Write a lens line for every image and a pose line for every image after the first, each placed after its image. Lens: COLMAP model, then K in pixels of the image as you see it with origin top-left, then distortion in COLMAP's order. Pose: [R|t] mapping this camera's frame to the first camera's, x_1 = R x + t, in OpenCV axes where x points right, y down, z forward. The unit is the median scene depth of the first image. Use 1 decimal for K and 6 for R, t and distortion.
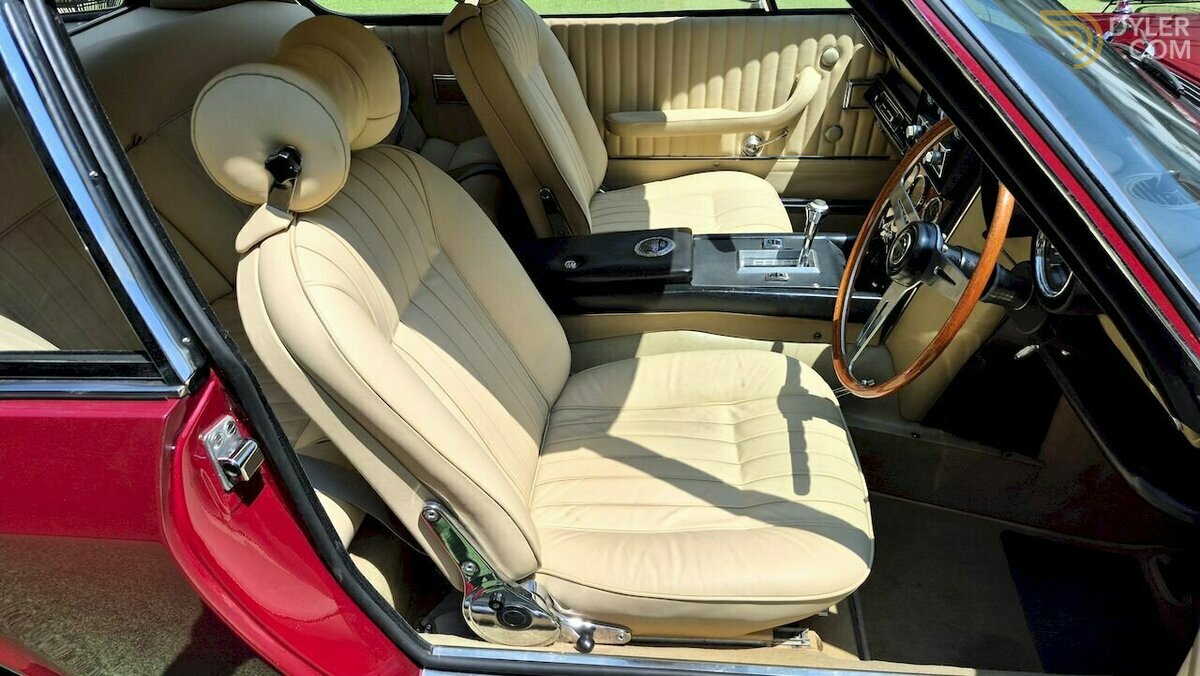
lens RADIAL K [[760.3, 0, 628.9], [0, 760.3, 365.3], [0, 0, 1]] dist [0.054704, -0.072240]
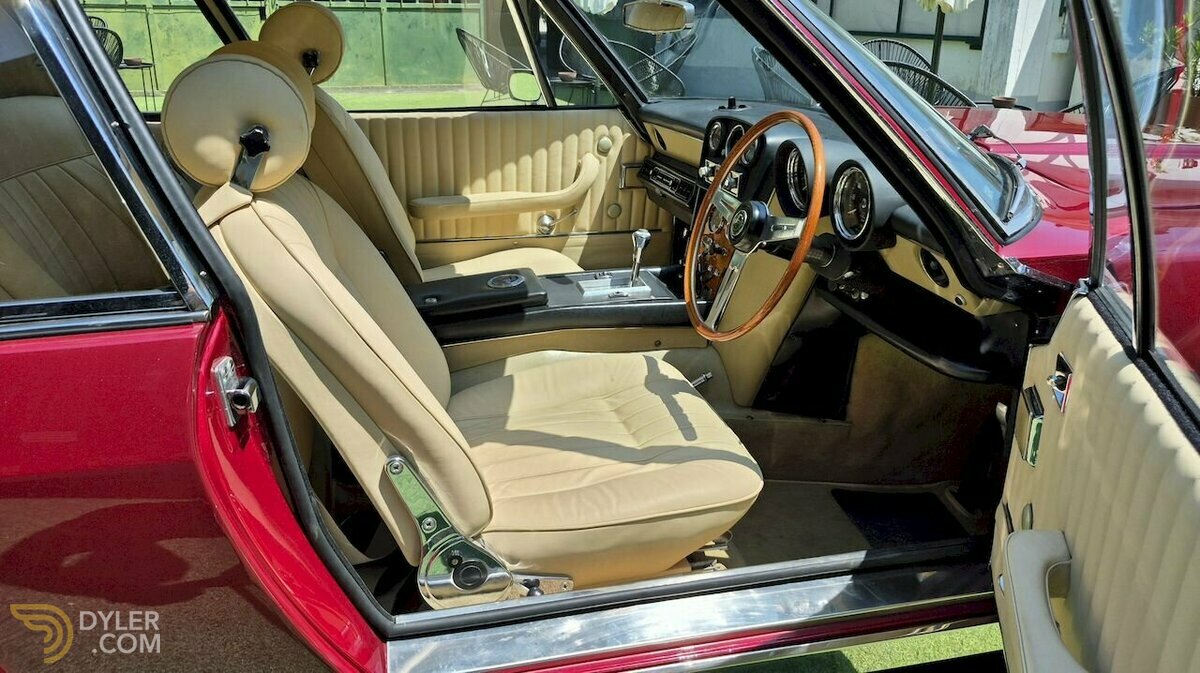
lens RADIAL K [[802.7, 0, 592.1], [0, 802.7, 370.3], [0, 0, 1]] dist [0.087851, -0.109604]
pose [[0.950439, -0.096807, 0.295457, -0.209241], [0.153747, 0.972310, -0.175999, 0.199306], [-0.270238, 0.212702, 0.939004, -0.102530]]
